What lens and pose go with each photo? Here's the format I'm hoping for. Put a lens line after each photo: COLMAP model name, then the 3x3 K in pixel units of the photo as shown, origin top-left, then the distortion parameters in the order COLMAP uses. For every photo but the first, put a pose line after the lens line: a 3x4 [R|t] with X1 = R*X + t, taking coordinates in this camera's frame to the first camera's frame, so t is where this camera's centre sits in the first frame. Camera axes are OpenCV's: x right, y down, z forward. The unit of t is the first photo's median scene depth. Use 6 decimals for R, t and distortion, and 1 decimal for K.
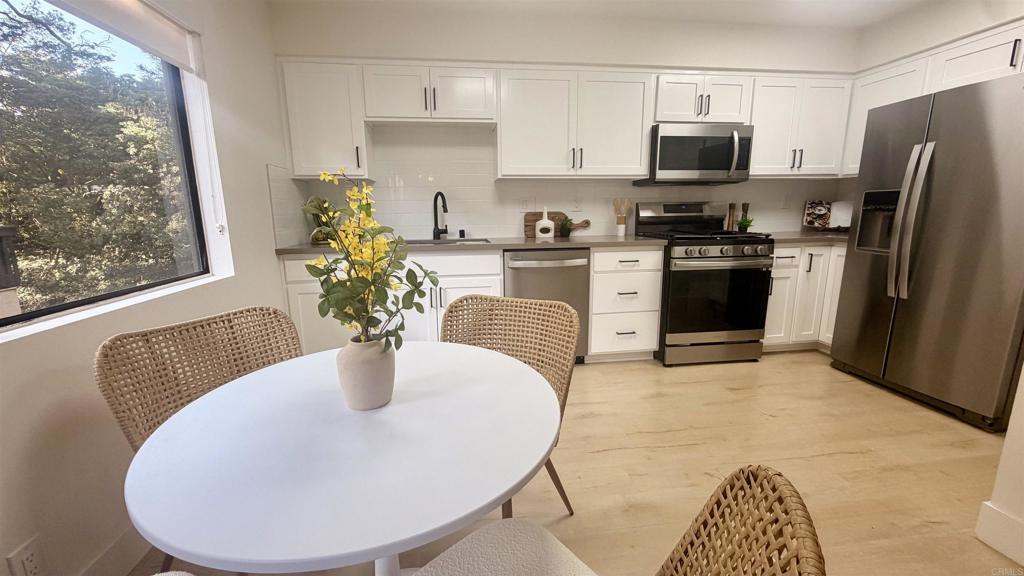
lens RADIAL K [[408.9, 0, 508.0], [0, 408.9, 289.7], [0, 0, 1]] dist [-0.002057, -0.000132]
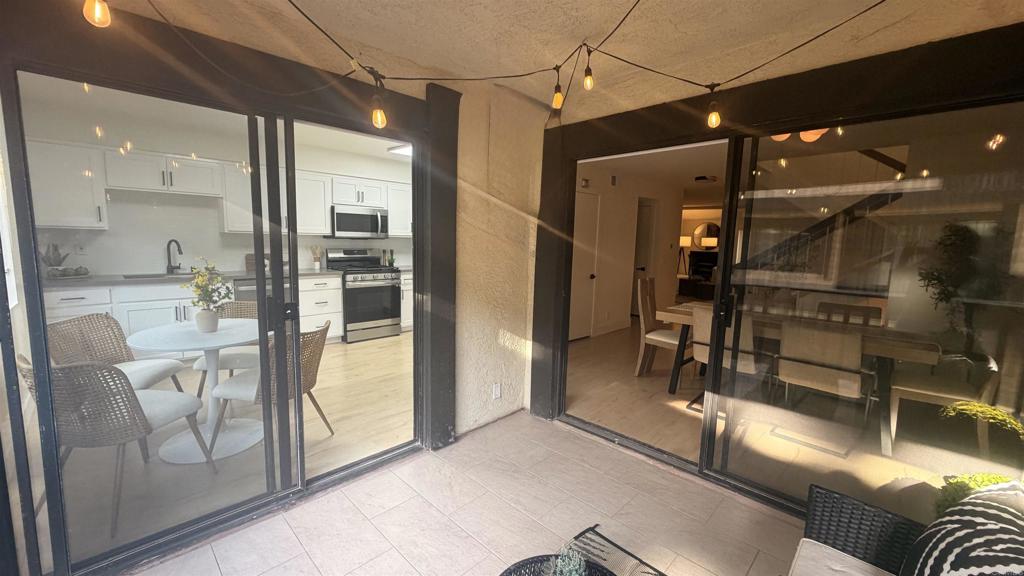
lens RADIAL K [[408.9, 0, 508.3], [0, 408.9, 290.8], [0, 0, 1]] dist [-0.002057, -0.000132]
pose [[0.796076, -0.045214, 0.603506, -0.108850], [0.083646, 0.995855, -0.035729, 0.081412], [-0.599389, 0.078924, 0.796558, -0.793119]]
